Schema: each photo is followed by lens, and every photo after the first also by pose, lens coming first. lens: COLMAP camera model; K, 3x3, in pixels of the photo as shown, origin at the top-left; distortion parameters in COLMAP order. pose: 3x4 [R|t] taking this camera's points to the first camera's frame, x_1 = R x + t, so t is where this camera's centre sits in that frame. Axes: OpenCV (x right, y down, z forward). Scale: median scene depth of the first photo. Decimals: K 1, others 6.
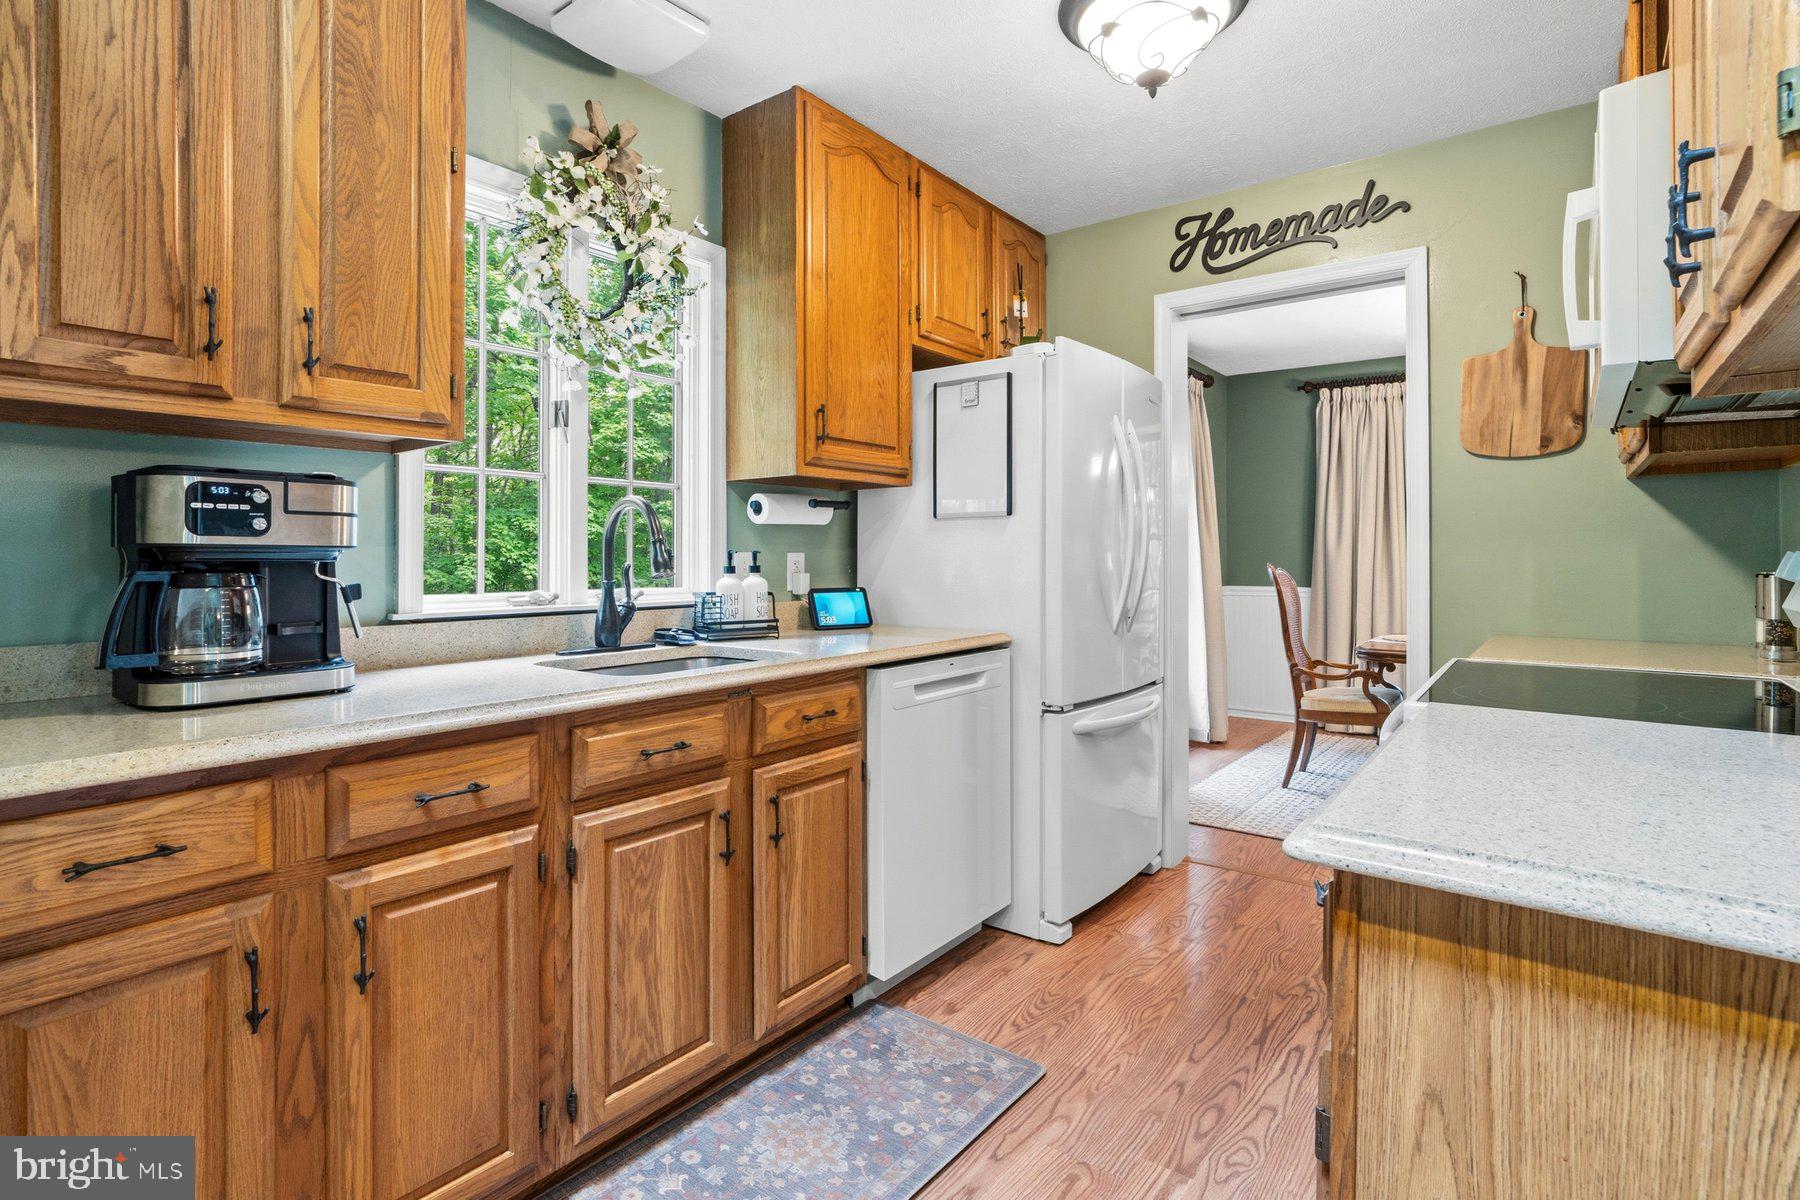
lens RADIAL K [[865.8, 0, 902.5], [0, 865.8, 557.9], [0, 0, 1]] dist [-0.004927, -0.001042]
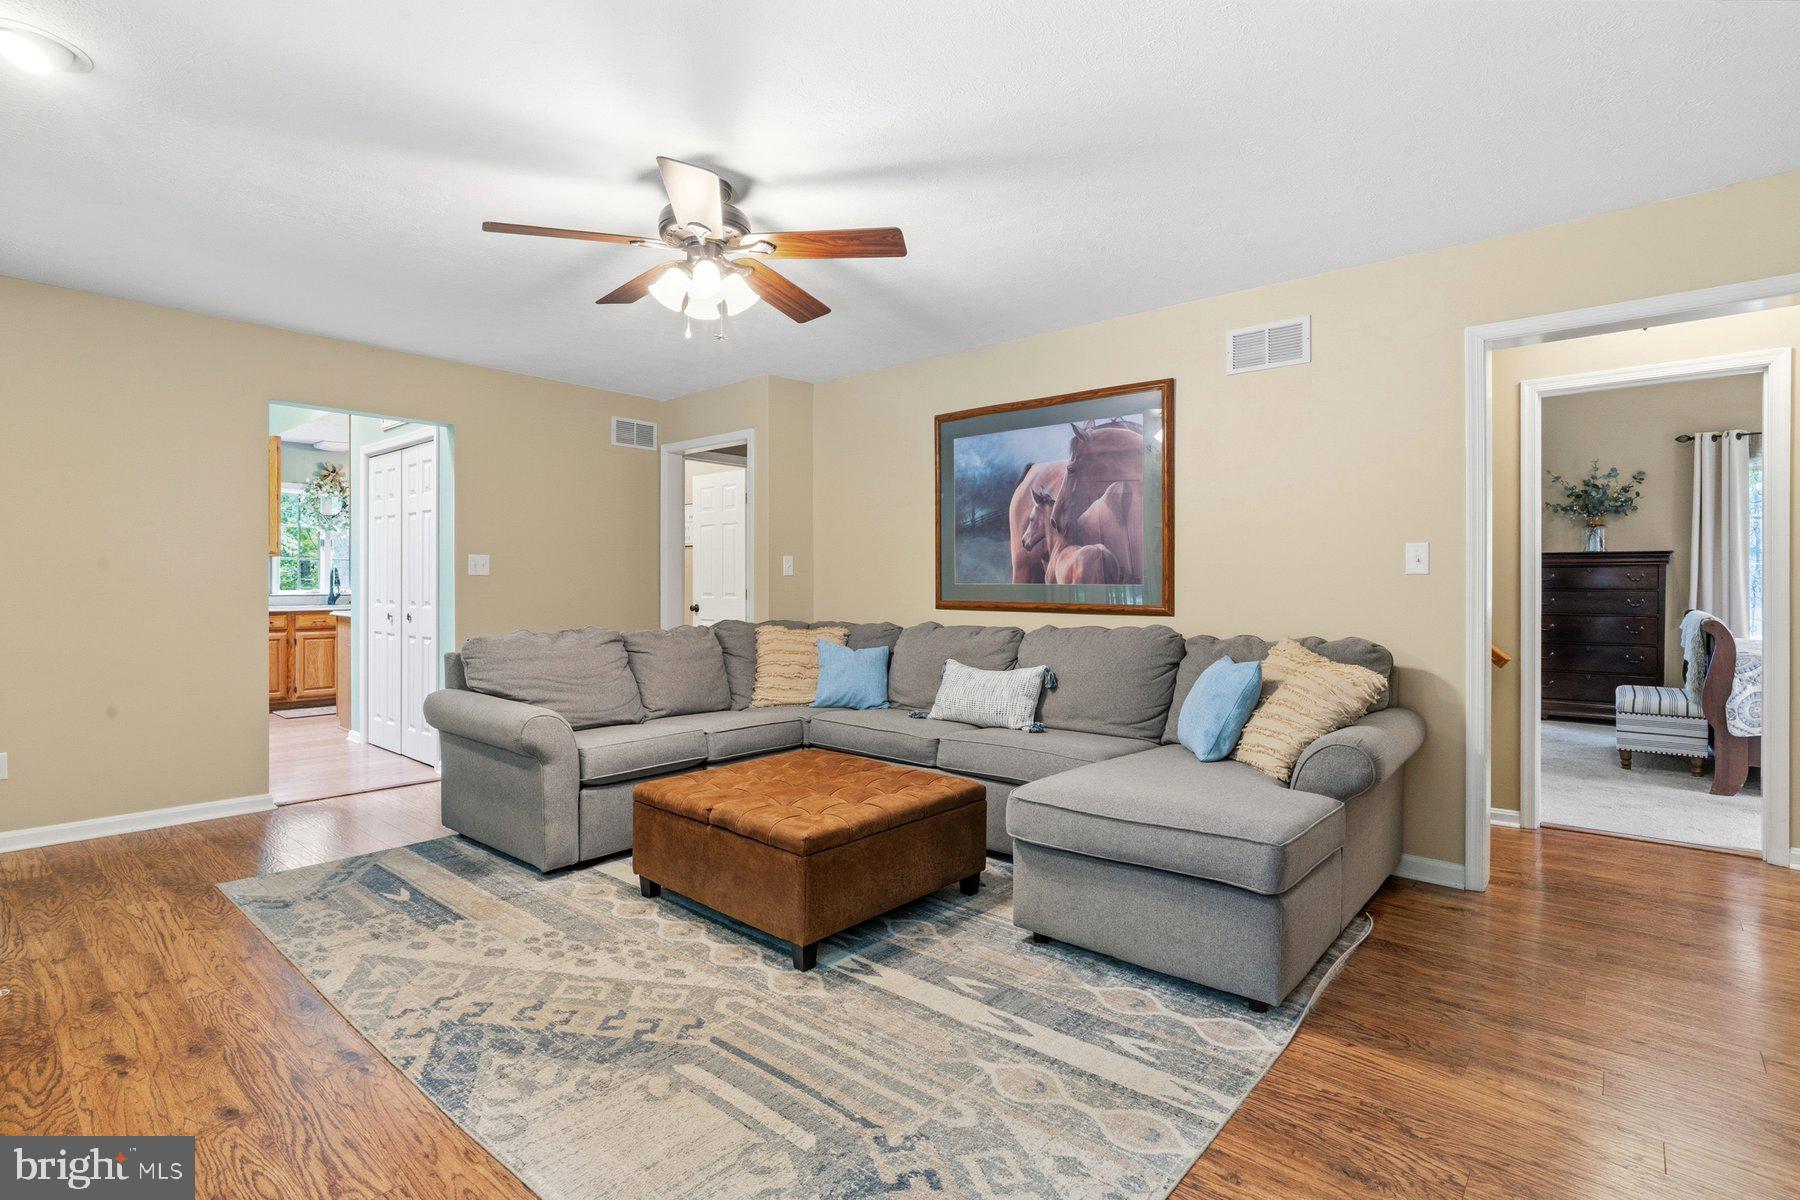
lens RADIAL K [[865.8, 0, 902.7], [0, 865.8, 588.0], [0, 0, 1]] dist [-0.004927, -0.001042]
pose [[0.997820, 0.013492, -0.064600, 2.157598], [-0.012676, 0.999835, 0.013022, -0.043511], [0.064765, -0.012174, 0.997826, -2.355150]]
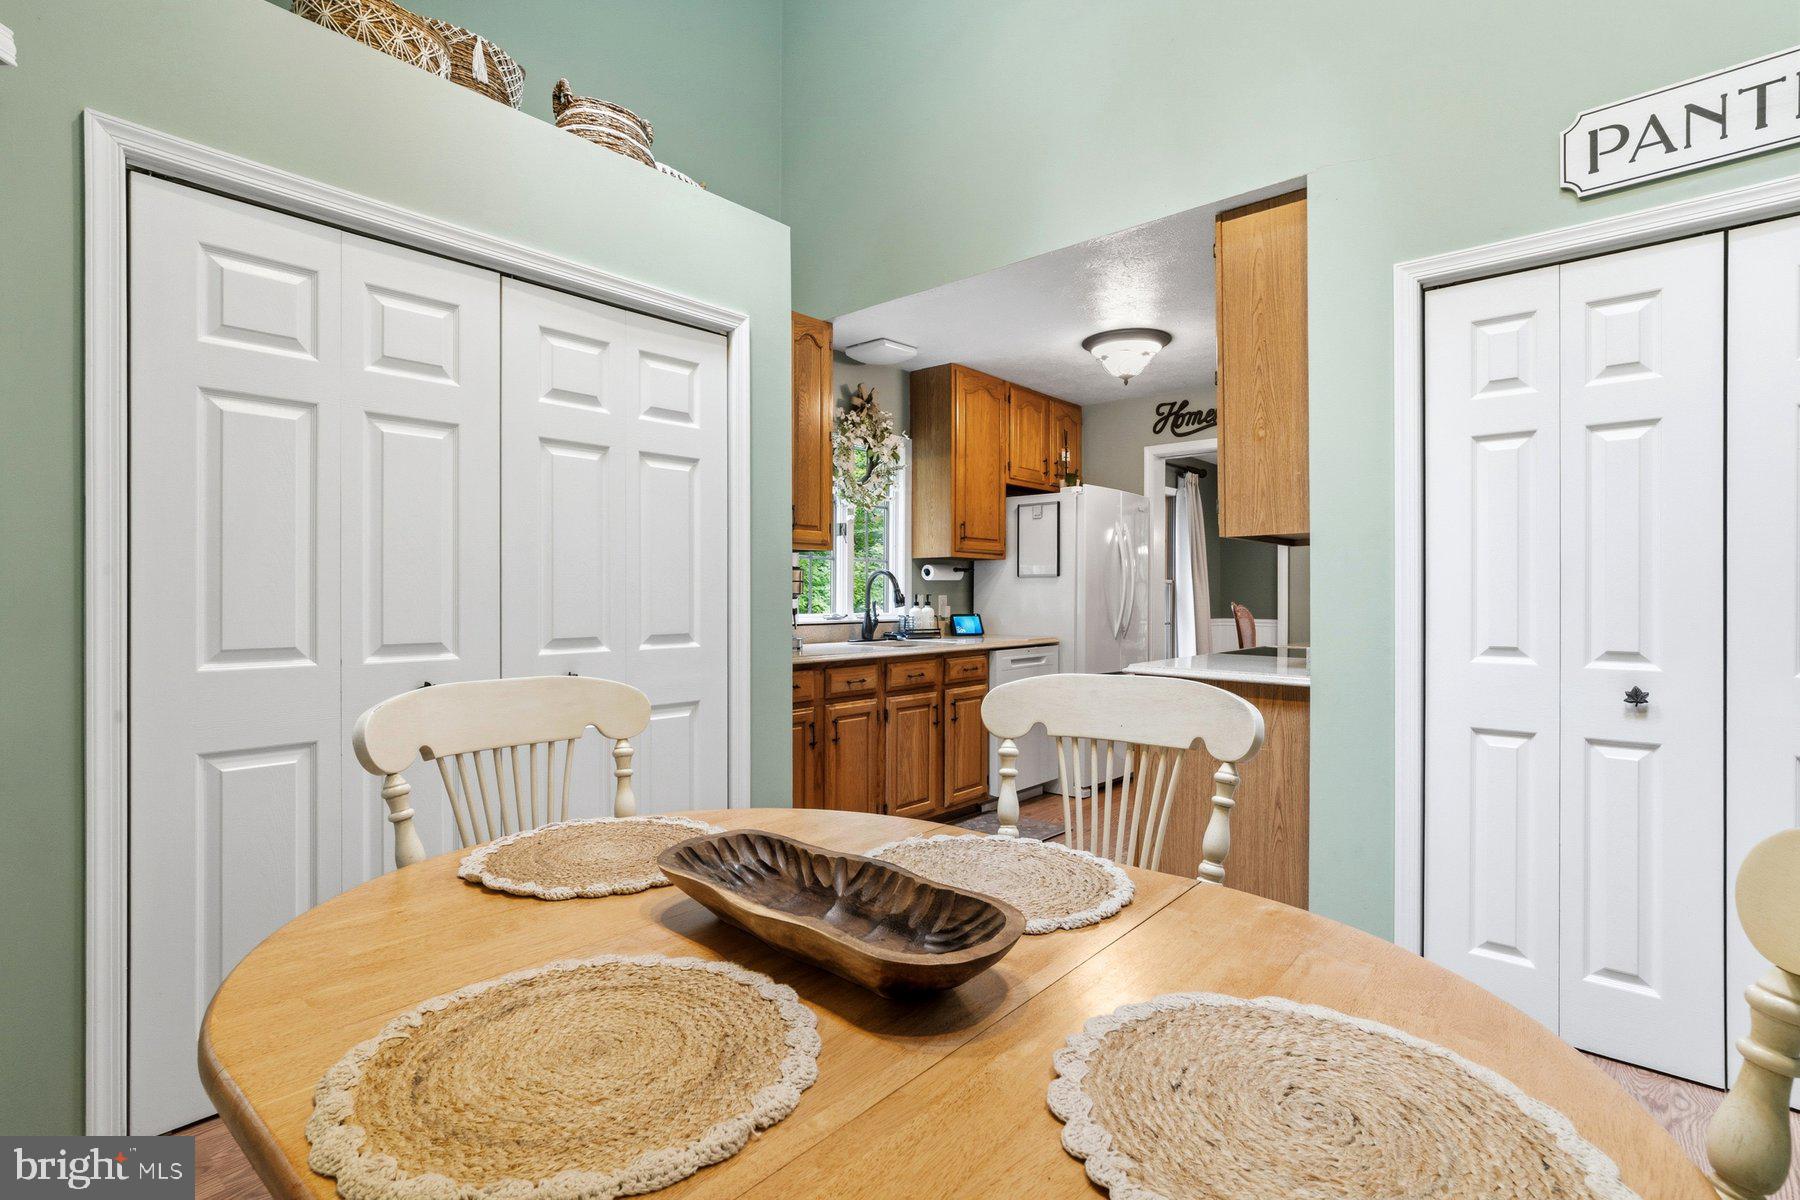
lens RADIAL K [[865.8, 0, 888.3], [0, 865.8, 609.6], [0, 0, 1]] dist [-0.004927, -0.001042]
pose [[0.997230, 0.004876, -0.074218, -0.114920], [-0.003829, 0.999891, 0.014248, -0.001307], [0.074279, -0.013924, 0.997140, -0.989846]]
